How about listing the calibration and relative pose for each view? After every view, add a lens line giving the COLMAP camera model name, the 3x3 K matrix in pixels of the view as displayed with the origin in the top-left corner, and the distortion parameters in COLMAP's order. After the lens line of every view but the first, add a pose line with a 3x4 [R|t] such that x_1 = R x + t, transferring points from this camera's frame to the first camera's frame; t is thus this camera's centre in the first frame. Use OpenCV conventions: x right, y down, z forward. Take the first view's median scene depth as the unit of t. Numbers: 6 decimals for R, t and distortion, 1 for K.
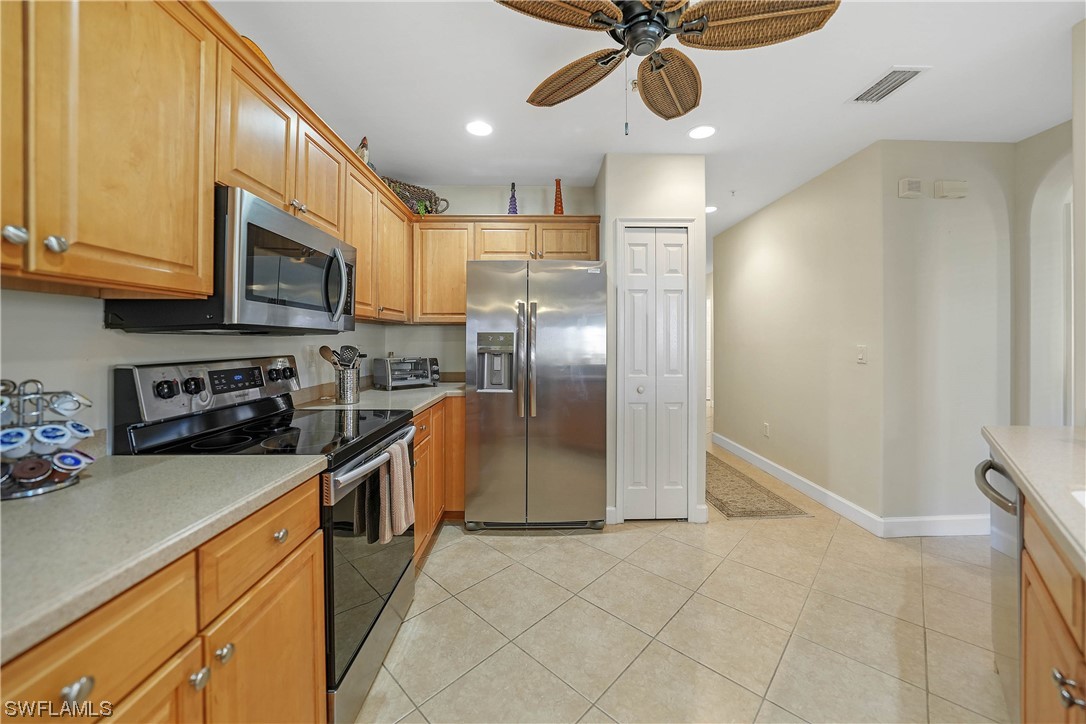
lens RADIAL K [[394.9, 0, 544.4], [0, 394.9, 339.3], [0, 0, 1]] dist [-0.023200, 0.003212]
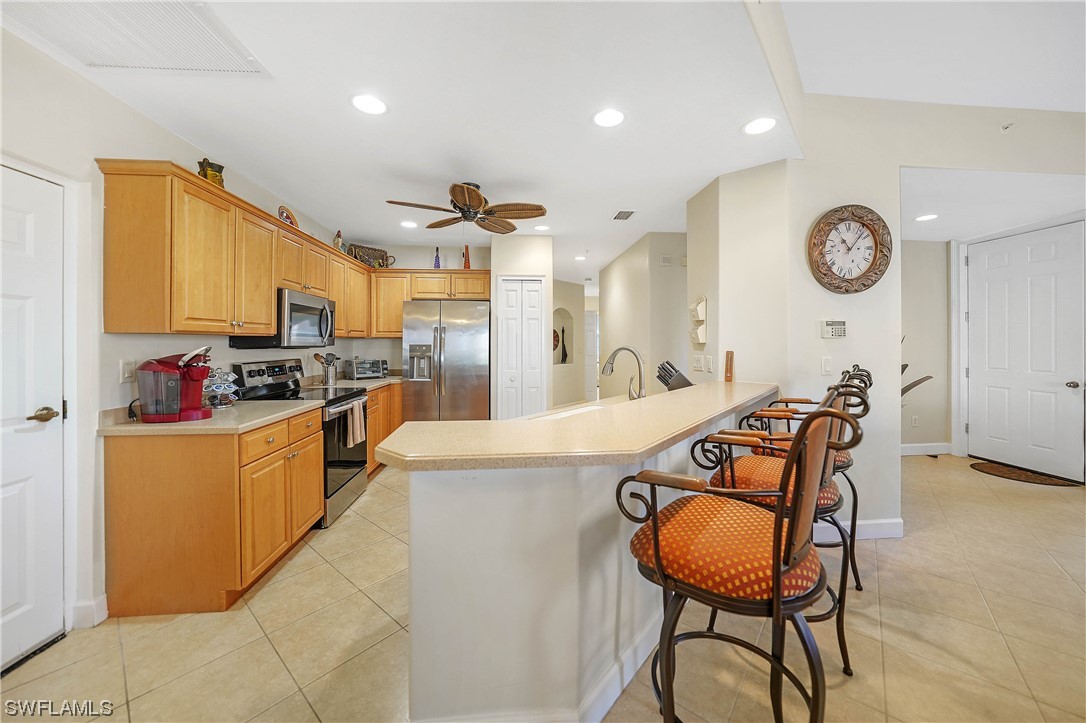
lens RADIAL K [[394.9, 0, 542.4], [0, 394.9, 340.3], [0, 0, 1]] dist [-0.023200, 0.003212]
pose [[0.998440, 0.001397, 0.055816, 0.312748], [-0.001272, 0.999997, -0.002260, -0.033809], [-0.055819, 0.002185, 0.998439, -0.717731]]
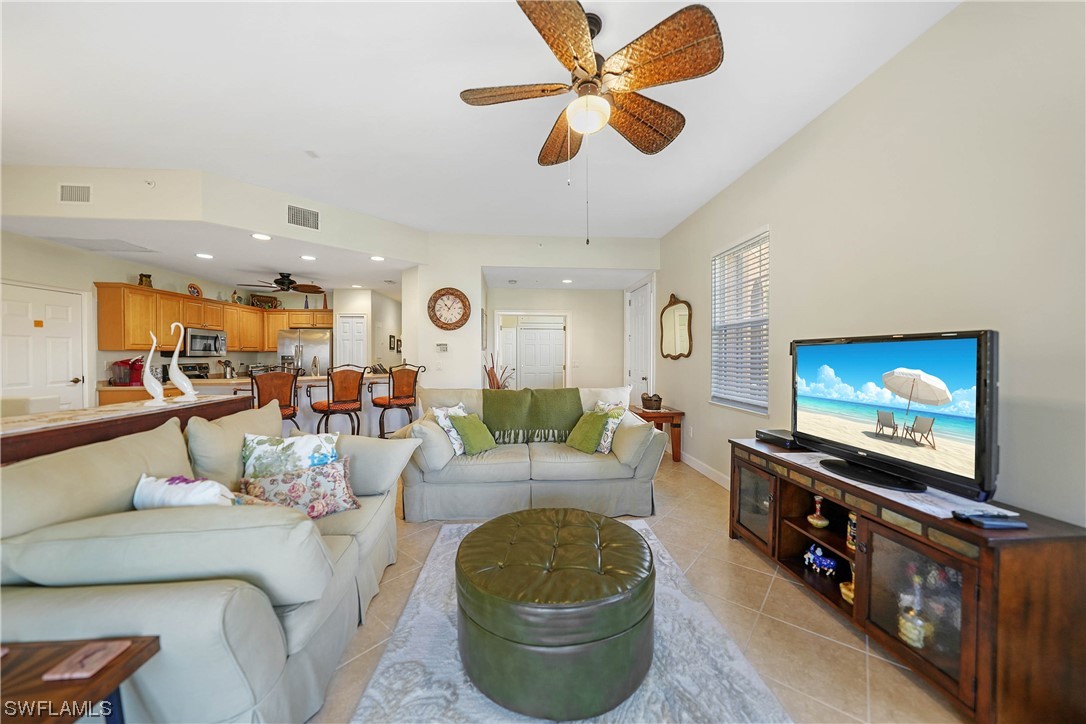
lens RADIAL K [[394.9, 0, 546.4], [0, 394.9, 357.6], [0, 0, 1]] dist [-0.023200, 0.003212]
pose [[0.998661, -0.000007, 0.051741, 1.660063], [-0.000488, 0.999954, 0.009547, -0.032263], [-0.051738, -0.009560, 0.998615, -1.975996]]
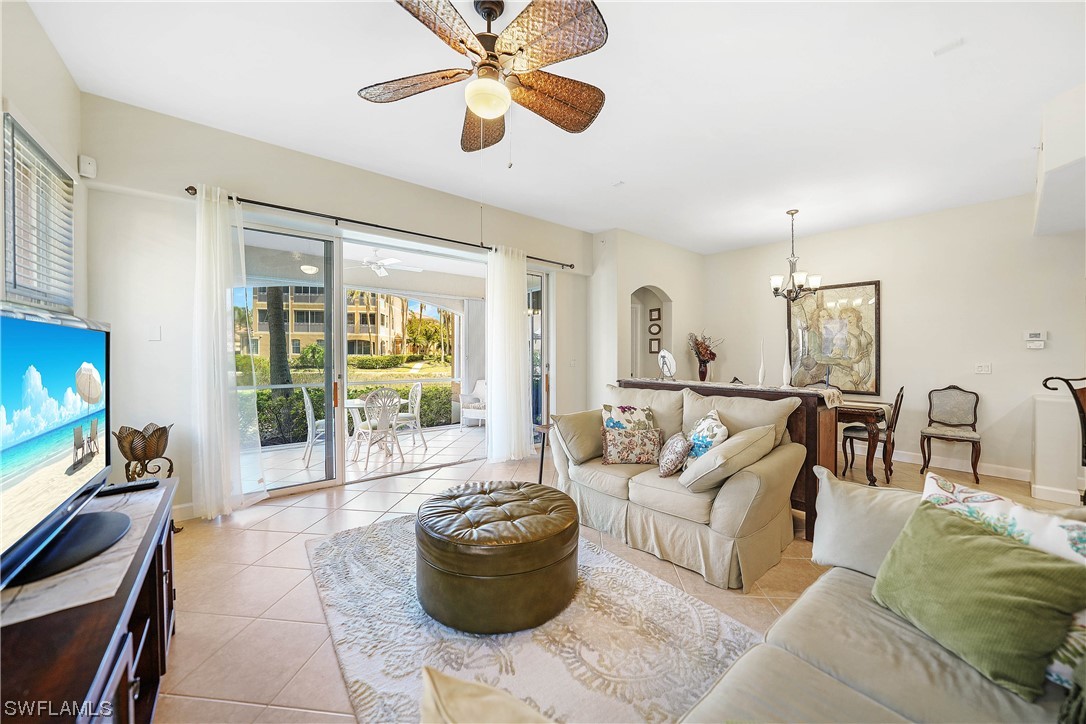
lens RADIAL K [[394.9, 0, 545.0], [0, 394.9, 350.8], [0, 0, 1]] dist [-0.023200, 0.003212]
pose [[-0.797397, -0.010713, -0.603361, 2.202259], [-0.006713, 0.999938, -0.008883, -0.020490], [0.603418, -0.003033, -0.797419, -0.382186]]
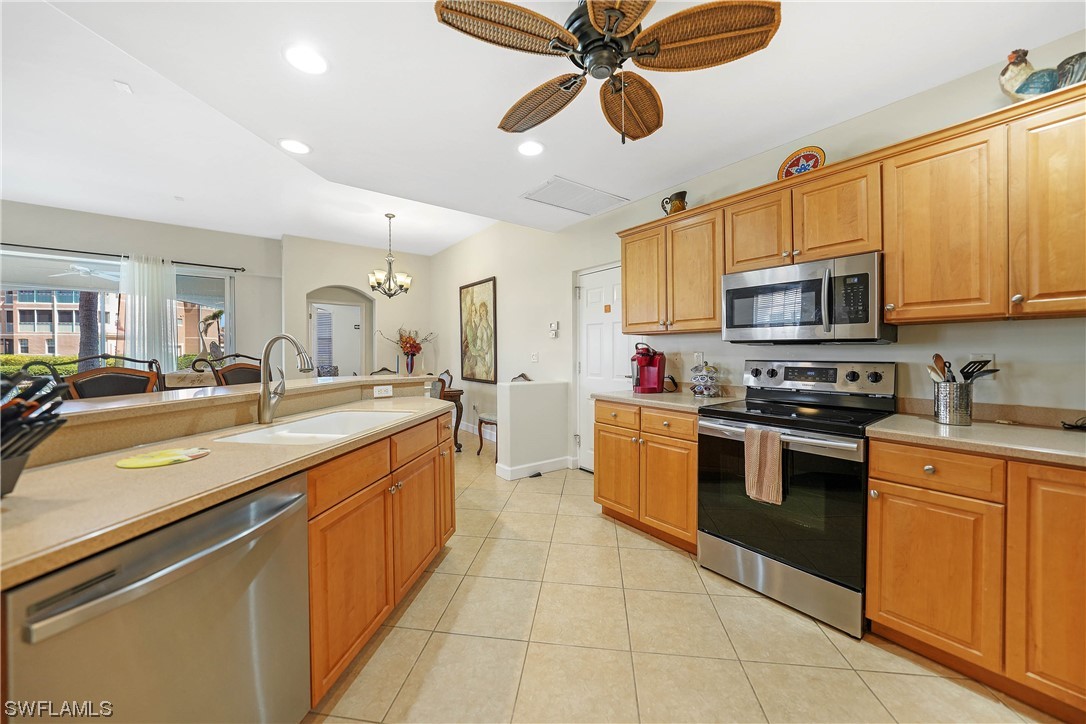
lens RADIAL K [[382.7, 0, 533.8], [0, 382.7, 357.6], [0, 0, 1]] dist [0.006216, 0.000301]
pose [[-0.827727, 0.010116, -0.561040, 0.557696], [0.002621, 0.999896, 0.014163, 0.006591], [0.561125, 0.010253, -0.827668, 0.990949]]
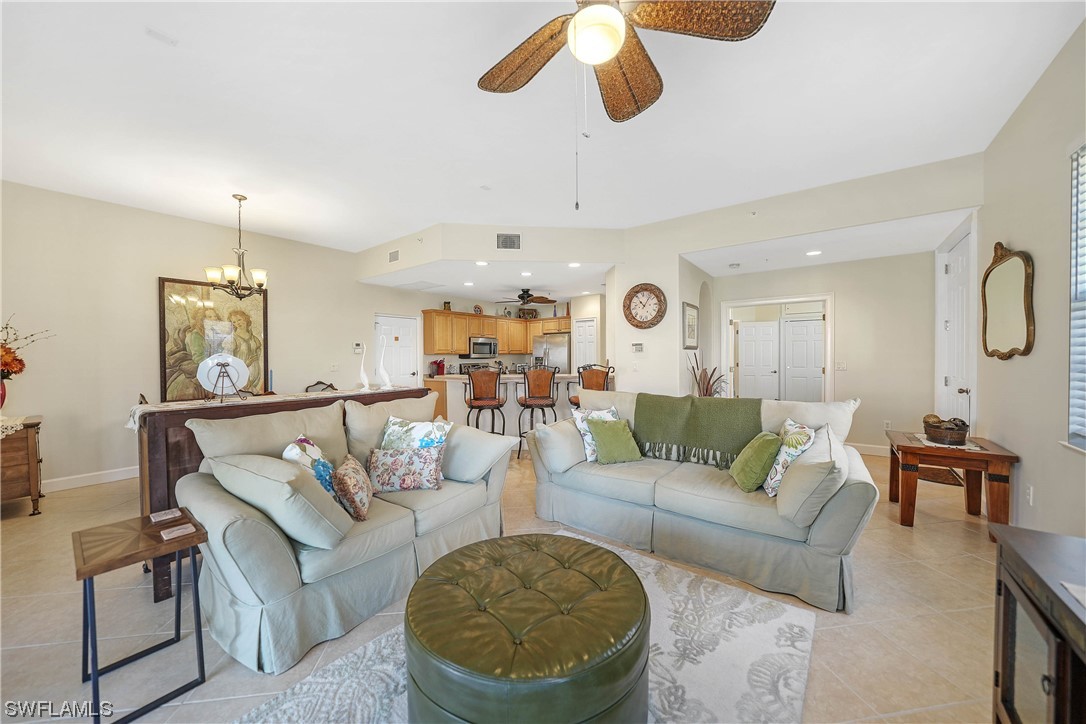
lens RADIAL K [[394.9, 0, 535.6], [0, 394.9, 358.9], [0, 0, 1]] dist [-0.023200, 0.003212]
pose [[0.763106, -0.003667, -0.646263, 2.141140], [0.011056, 0.999912, 0.007382, -0.027683], [0.646178, -0.012778, 0.763079, -1.681708]]
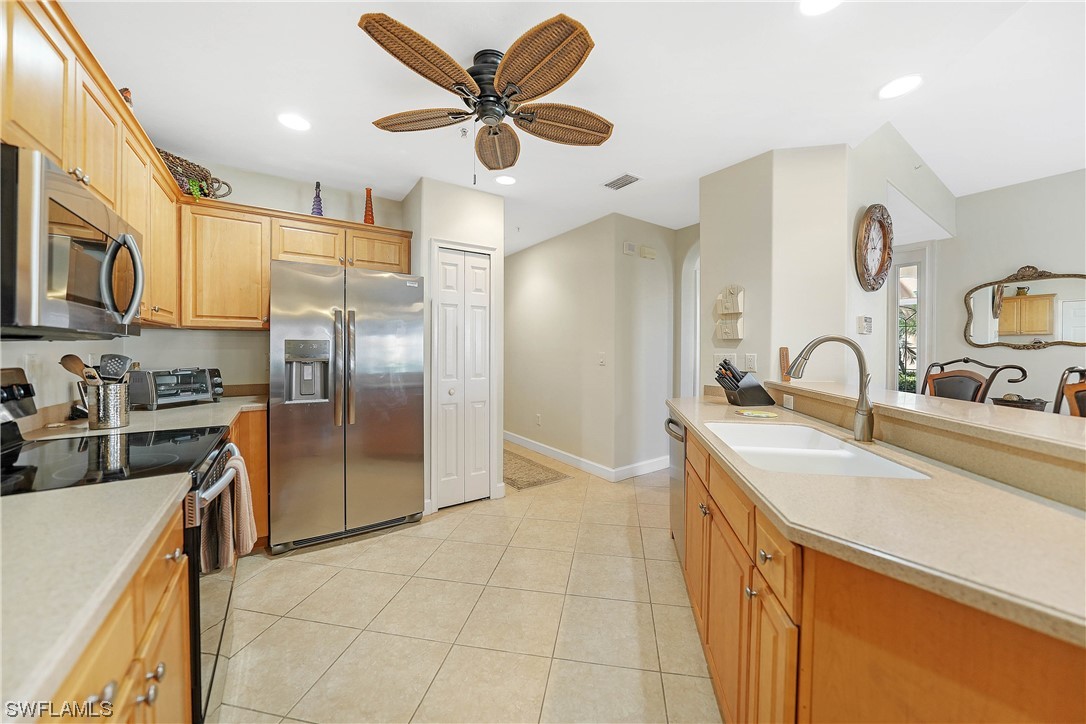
lens RADIAL K [[394.9, 0, 538.6], [0, 394.9, 352.5], [0, 0, 1]] dist [-0.023200, 0.003212]
pose [[0.839424, -0.001728, 0.543475, -0.181599], [-0.004009, 0.999948, 0.009371, 0.002351], [-0.543463, -0.010045, 0.839373, -0.101350]]
